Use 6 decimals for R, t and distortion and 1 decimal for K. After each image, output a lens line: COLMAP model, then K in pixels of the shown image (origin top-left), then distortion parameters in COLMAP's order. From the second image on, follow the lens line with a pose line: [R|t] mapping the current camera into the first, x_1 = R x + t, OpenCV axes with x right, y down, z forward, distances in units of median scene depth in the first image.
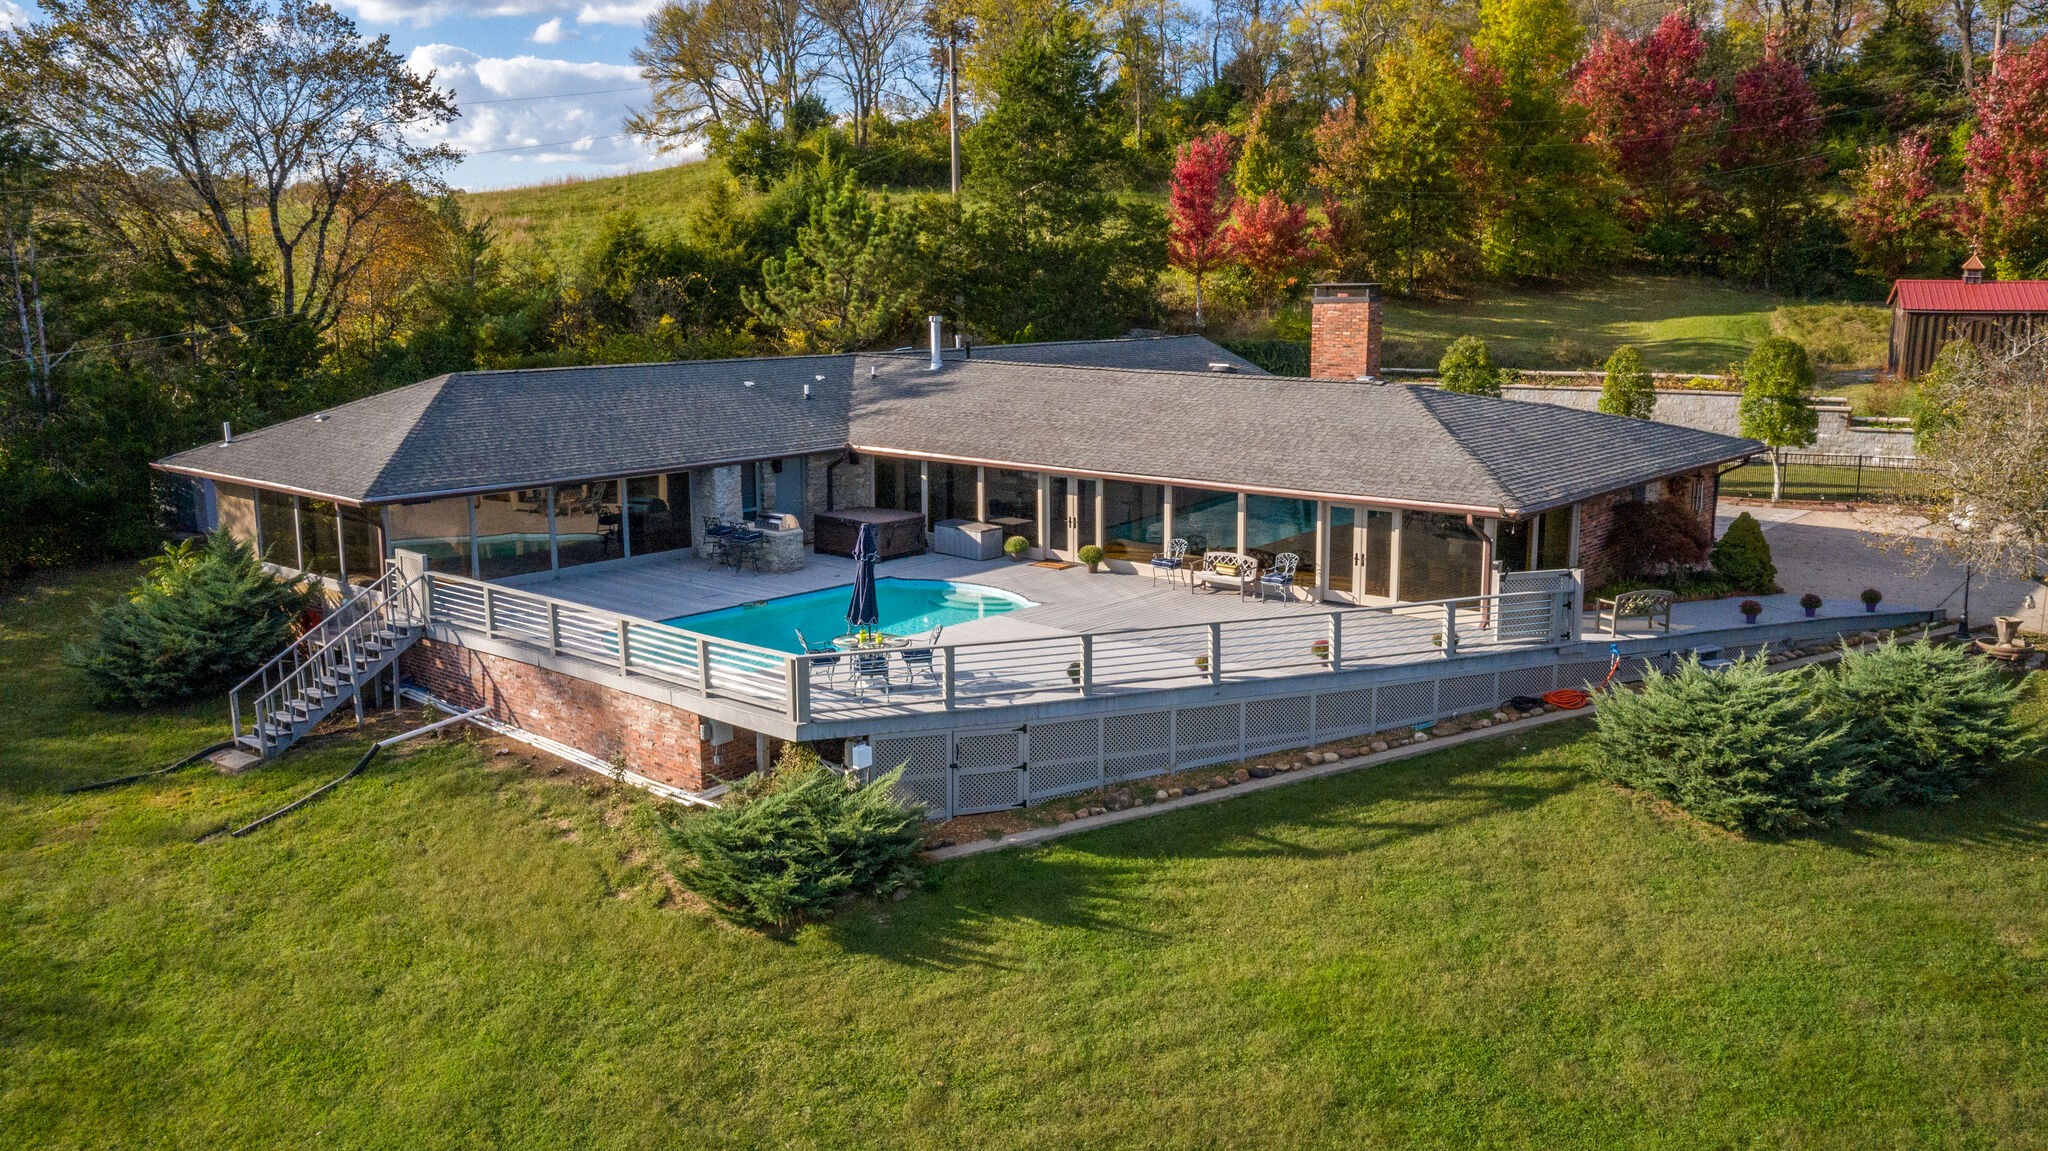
lens RADIAL K [[1537.5, 0, 985.7], [0, 1537.5, 584.2], [0, 0, 1]] dist [-0.010206, 0.002864]
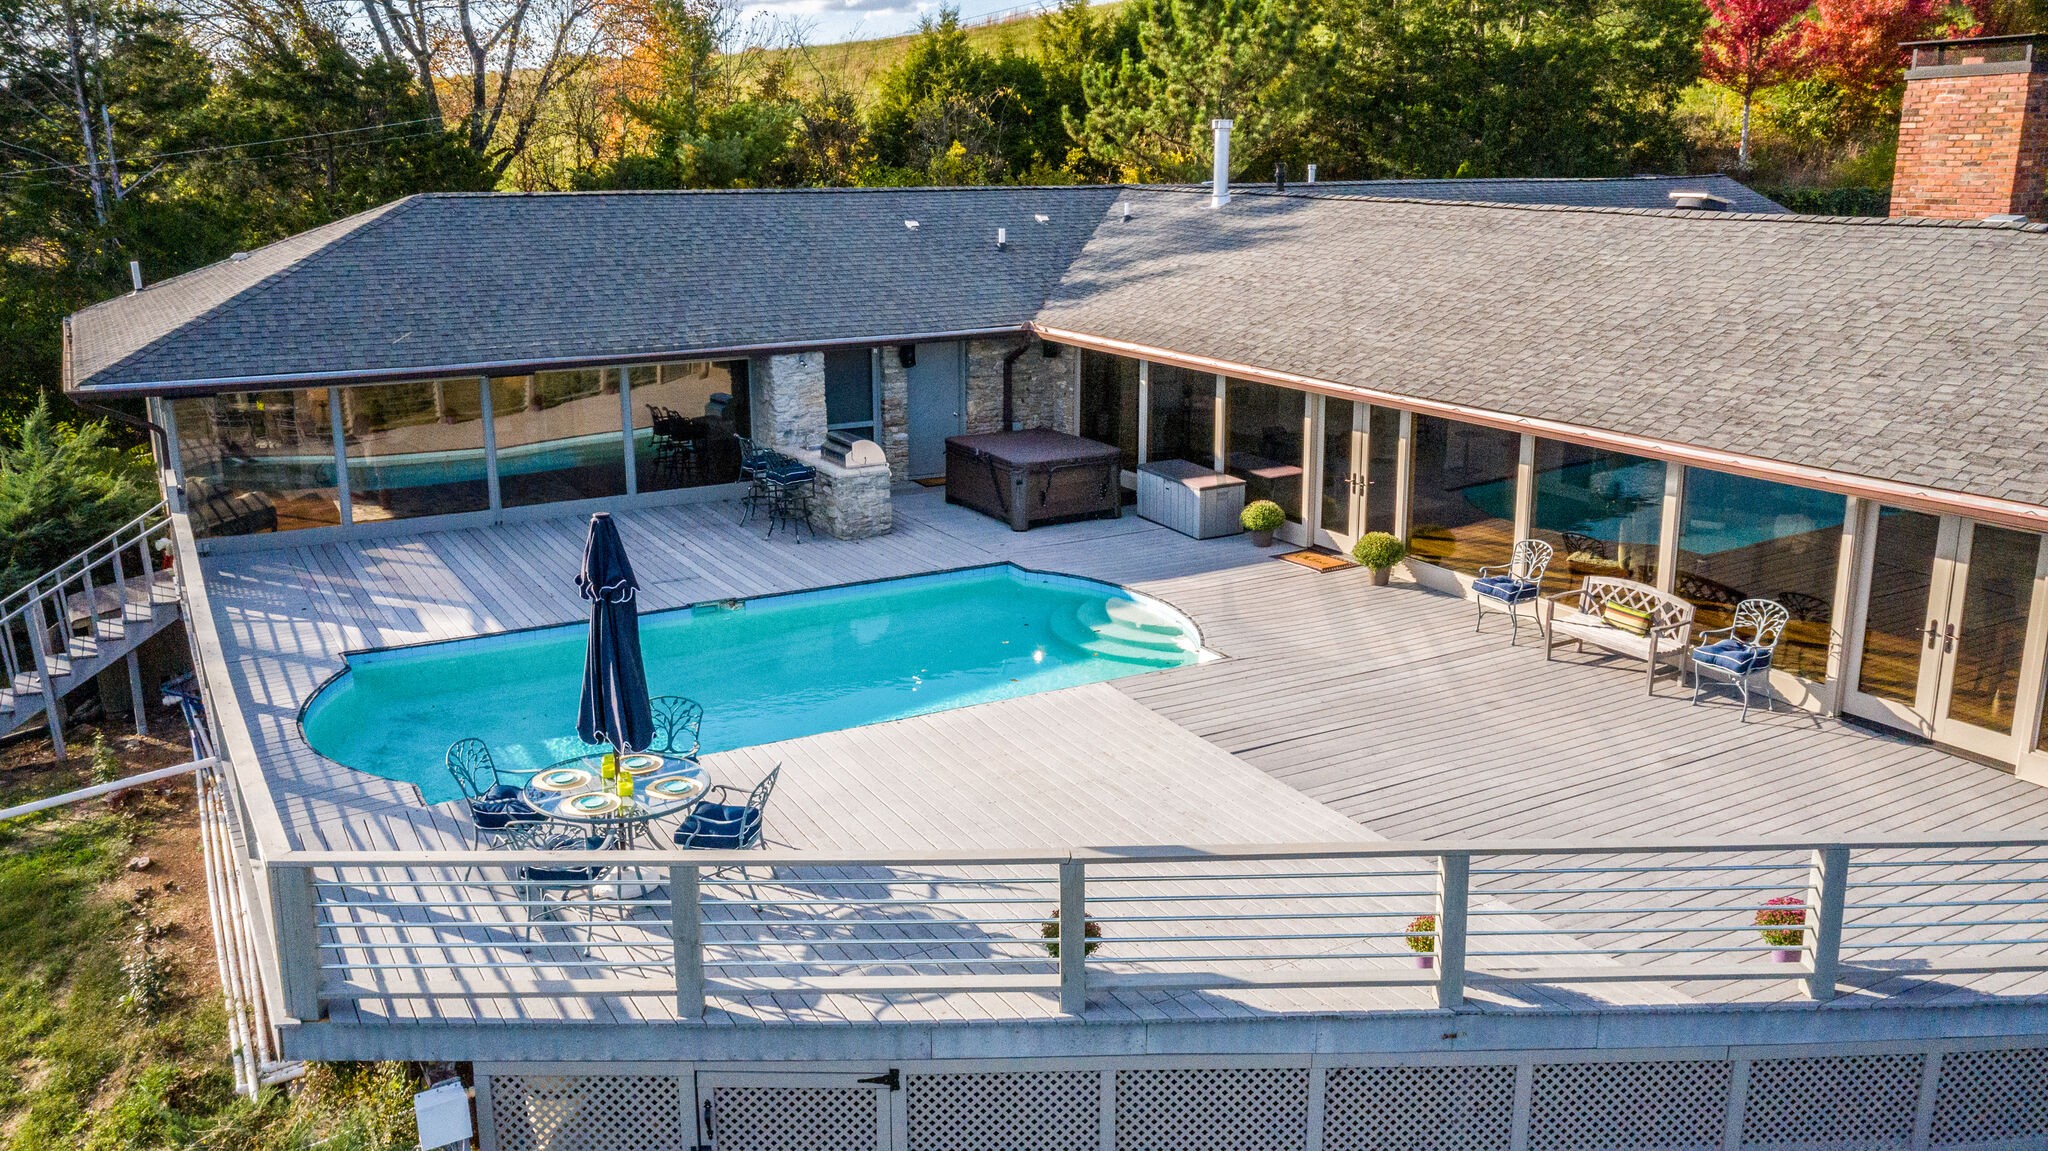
lens RADIAL K [[1567.5, 0, 1024.0], [0, 1567.5, 575.5], [0, 0, 1]] dist [-0.008529, -0.000474]
pose [[0.950372, 0.082278, -0.300037, 0.112278], [-0.061592, 0.995066, 0.077781, -0.043900], [0.304957, -0.055441, 0.950751, 0.441019]]
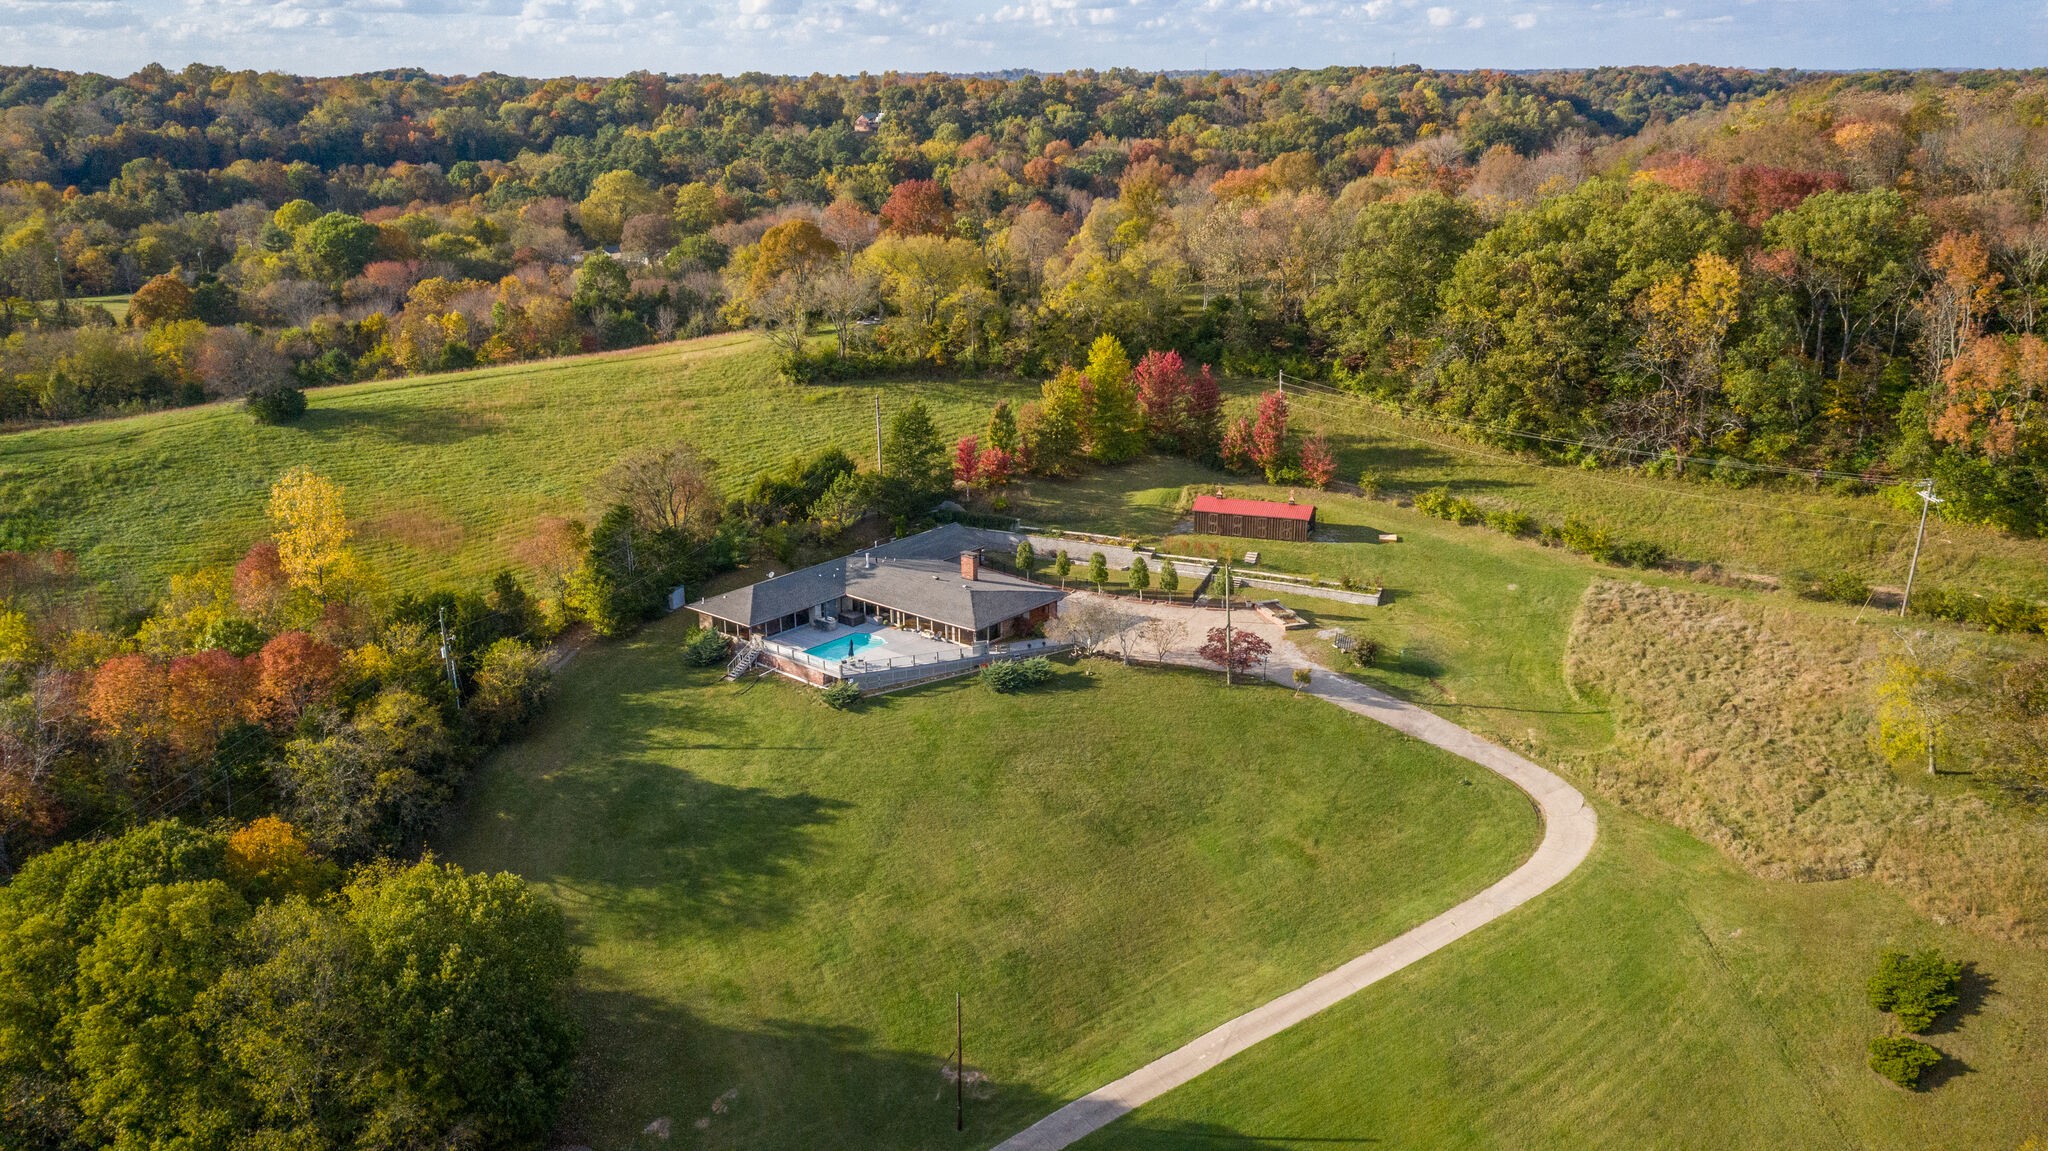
lens RADIAL K [[1490.8, 0, 1024.0], [0, 1490.8, 575.5], [0, 0, 1]] dist [0.003155, -0.000740]
pose [[0.999049, -0.005388, 0.043273, 0.228283], [0.000466, 0.993599, 0.112960, -0.634082], [-0.043605, -0.112833, 0.992657, -3.167677]]
